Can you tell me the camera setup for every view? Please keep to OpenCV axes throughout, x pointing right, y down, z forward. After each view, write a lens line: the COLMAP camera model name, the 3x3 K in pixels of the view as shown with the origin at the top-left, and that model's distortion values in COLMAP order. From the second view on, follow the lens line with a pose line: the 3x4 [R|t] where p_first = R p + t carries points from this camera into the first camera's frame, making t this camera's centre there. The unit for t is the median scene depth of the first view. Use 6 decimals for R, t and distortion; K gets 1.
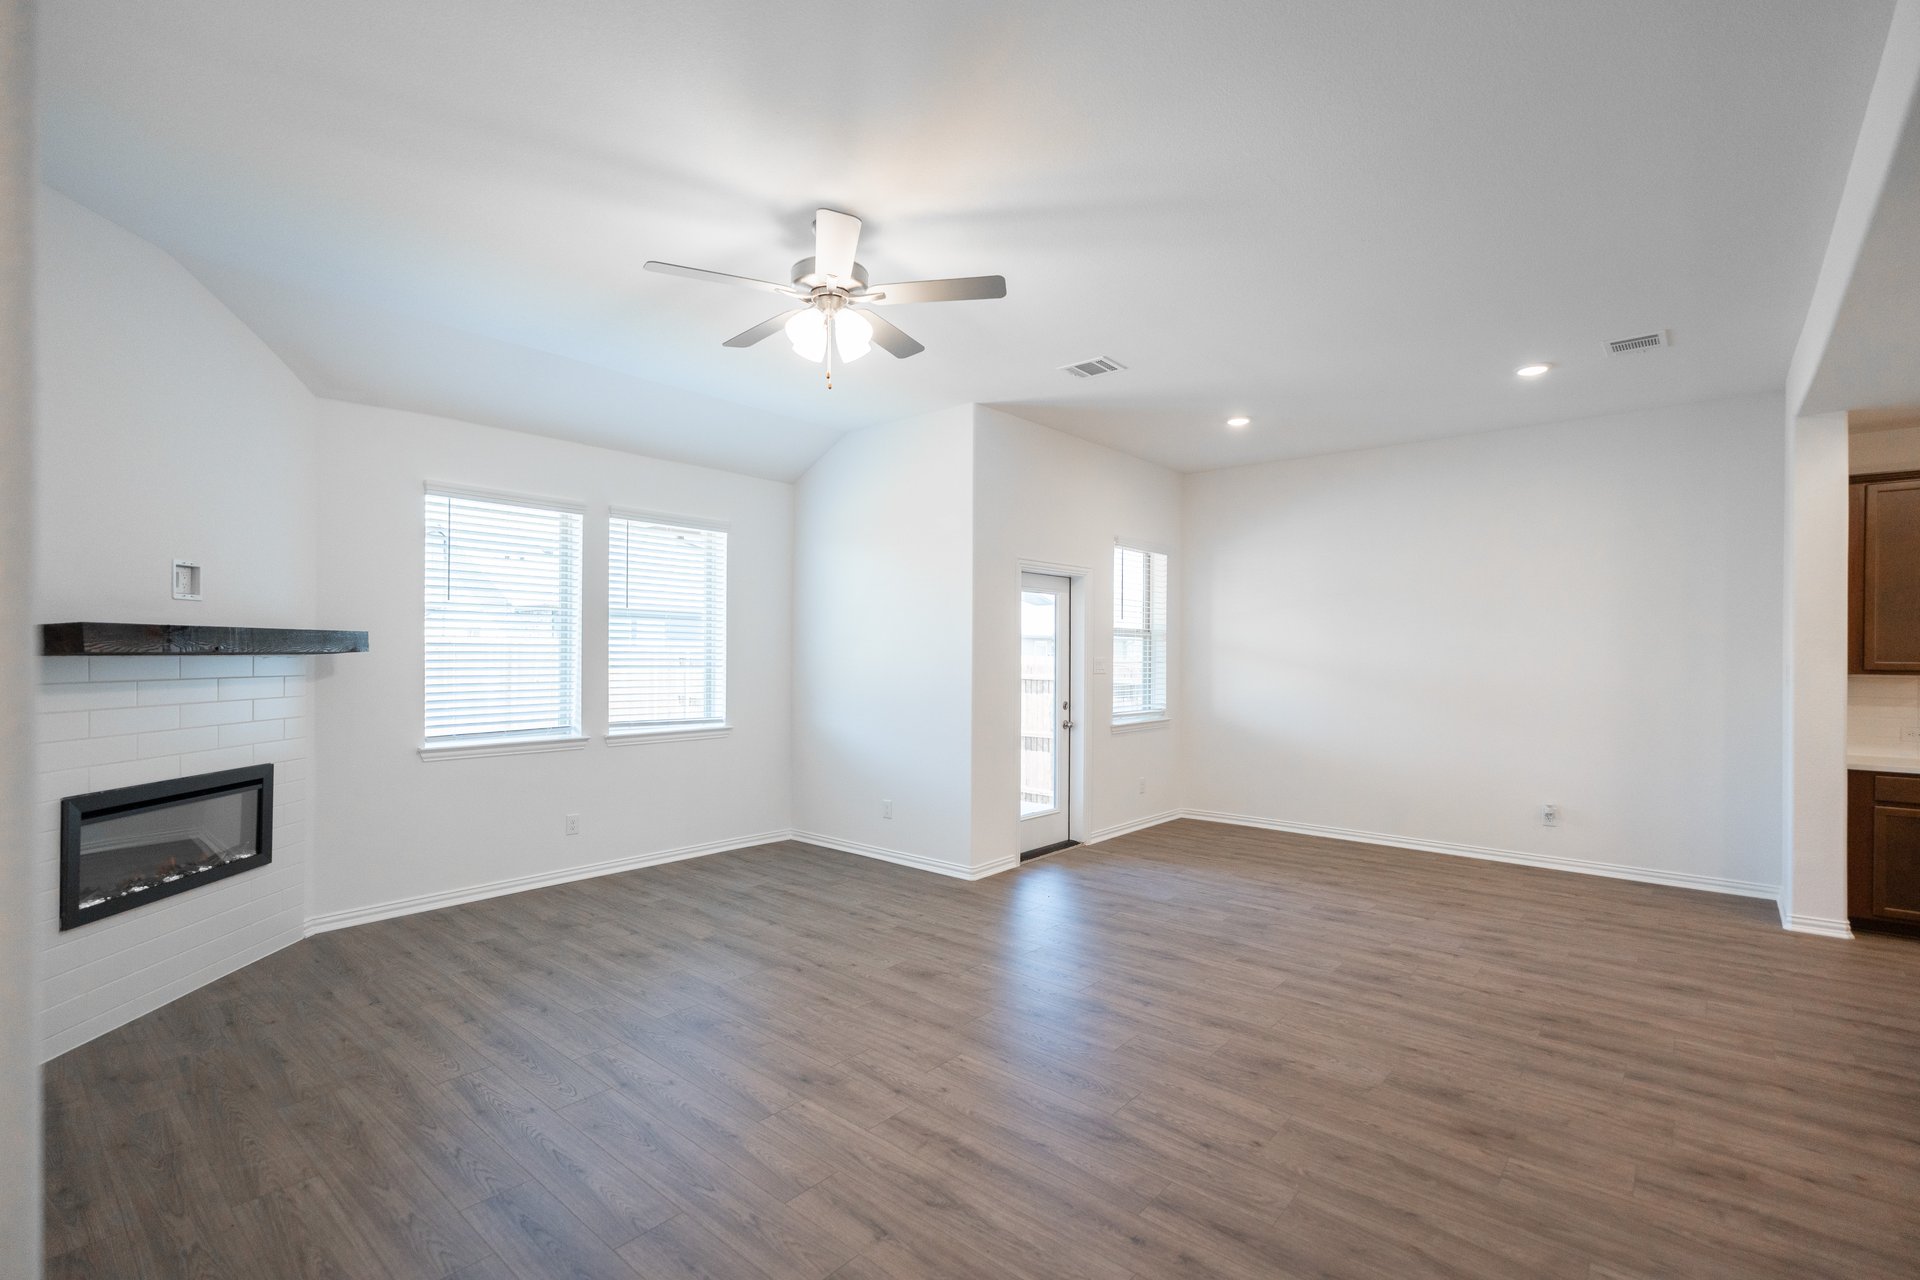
lens RADIAL K [[873.2, 0, 952.0], [0, 873.2, 648.2], [0, 0, 1]] dist [0.000062, -0.000073]
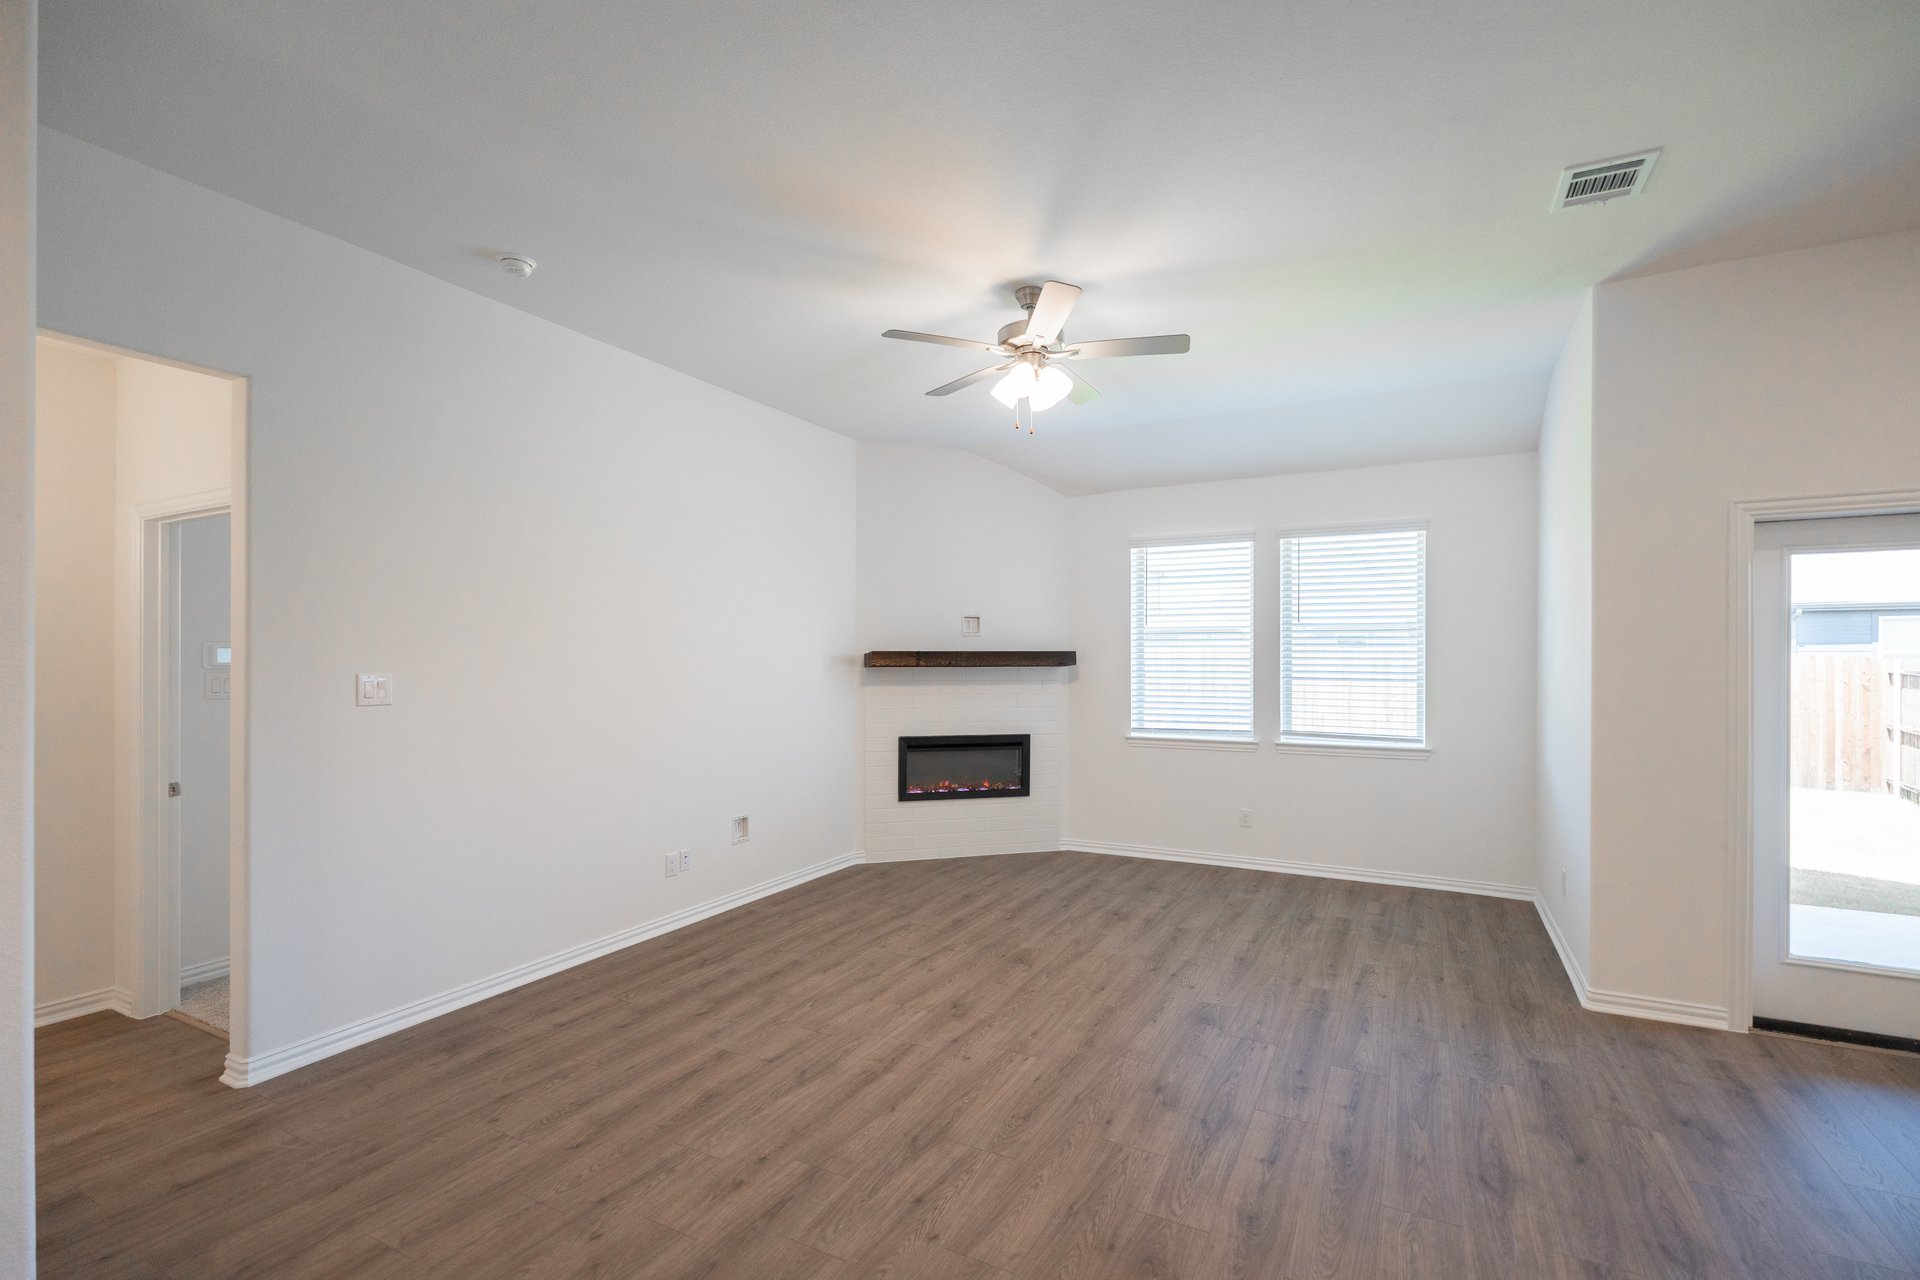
lens RADIAL K [[857.0, 0, 964.8], [0, 857.0, 653.4], [0, 0, 1]] dist [0.006858, 0.000534]
pose [[0.219365, -0.015758, -0.975516, 0.640159], [0.005999, 0.999872, -0.014803, 0.004354], [0.975625, -0.002605, 0.219431, 0.457216]]
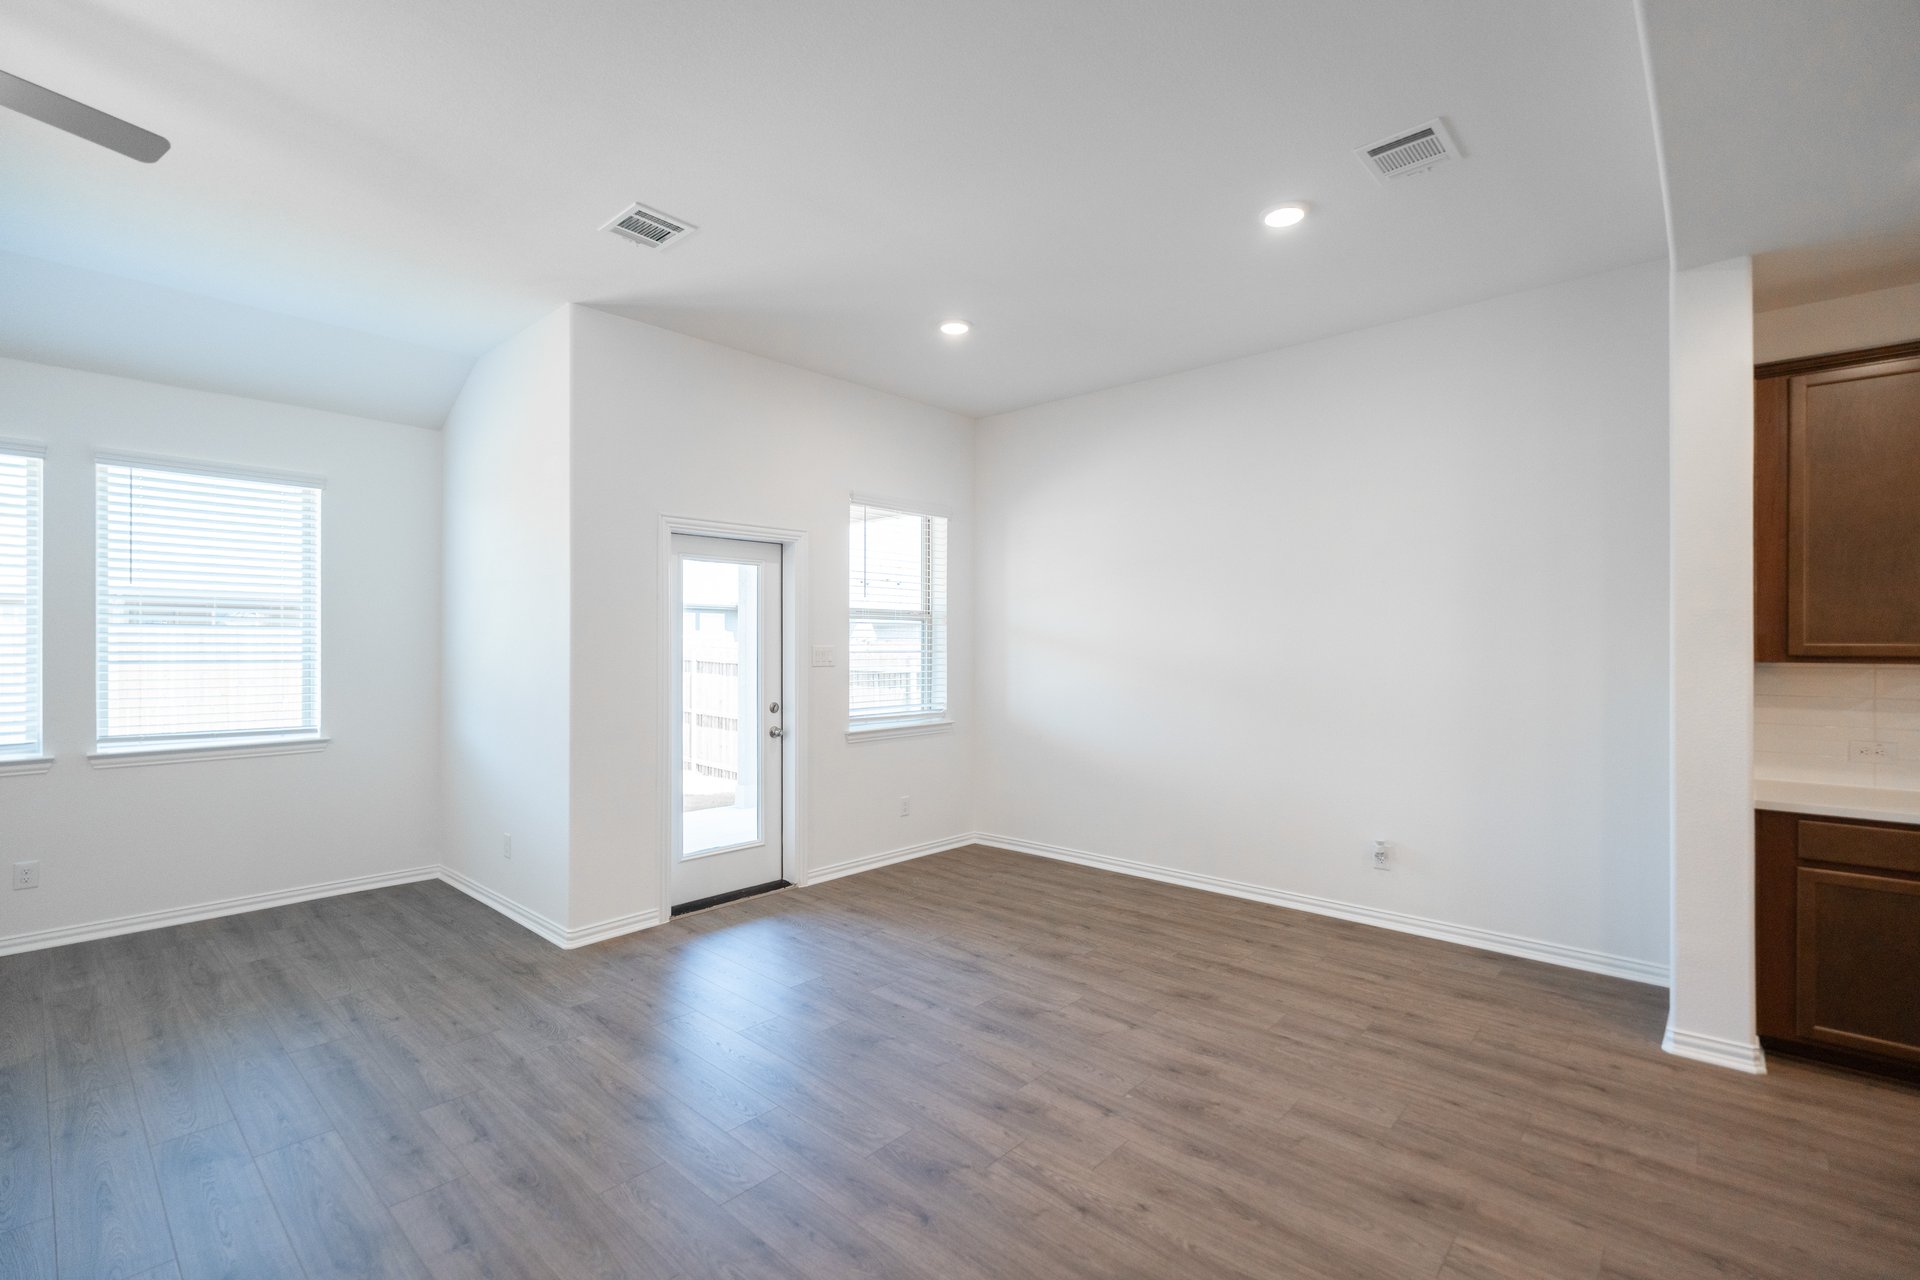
lens RADIAL K [[851.1, 0, 960.0], [0, 851.1, 640.0], [0, 0, 1]] dist [0.001324, 0.000223]
pose [[0.999656, -0.007193, -0.025215, 0.427653], [0.007234, 0.999973, 0.001517, 0.007048], [0.025204, -0.001698, 0.999681, 0.333460]]
